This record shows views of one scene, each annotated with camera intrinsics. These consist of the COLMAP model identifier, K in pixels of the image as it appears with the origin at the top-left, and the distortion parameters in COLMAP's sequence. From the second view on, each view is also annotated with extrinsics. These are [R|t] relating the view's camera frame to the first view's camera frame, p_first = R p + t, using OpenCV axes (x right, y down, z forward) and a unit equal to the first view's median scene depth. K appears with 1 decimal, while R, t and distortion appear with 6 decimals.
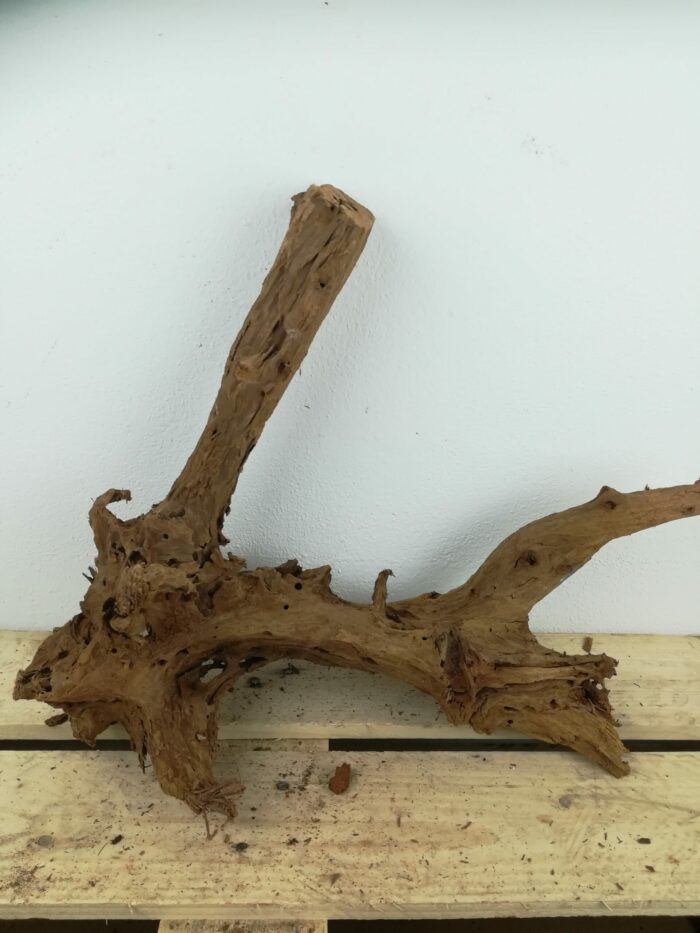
lens RADIAL K [[733.7, 0, 350.2], [0, 733.7, 459.7], [0, 0, 1]] dist [0.037946, -0.054439]
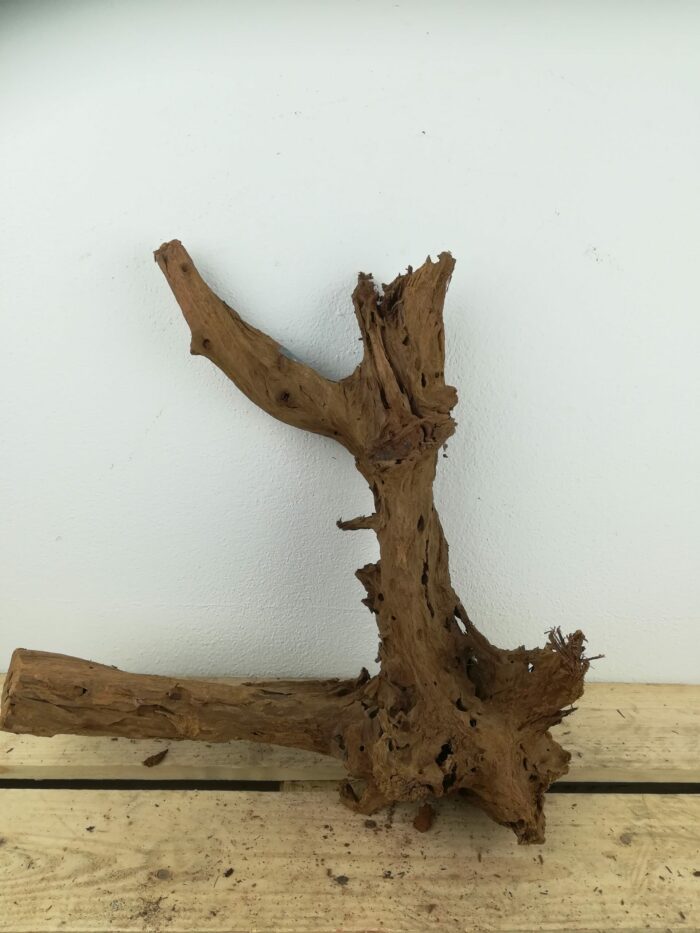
lens RADIAL K [[733.7, 0, 350.2], [0, 733.7, 460.9], [0, 0, 1]] dist [0.037946, -0.054439]
pose [[0.999283, 0.019580, 0.032390, -0.172342], [-0.018074, 0.998771, -0.046159, -0.047410], [-0.033254, 0.045540, 0.998409, -0.123343]]
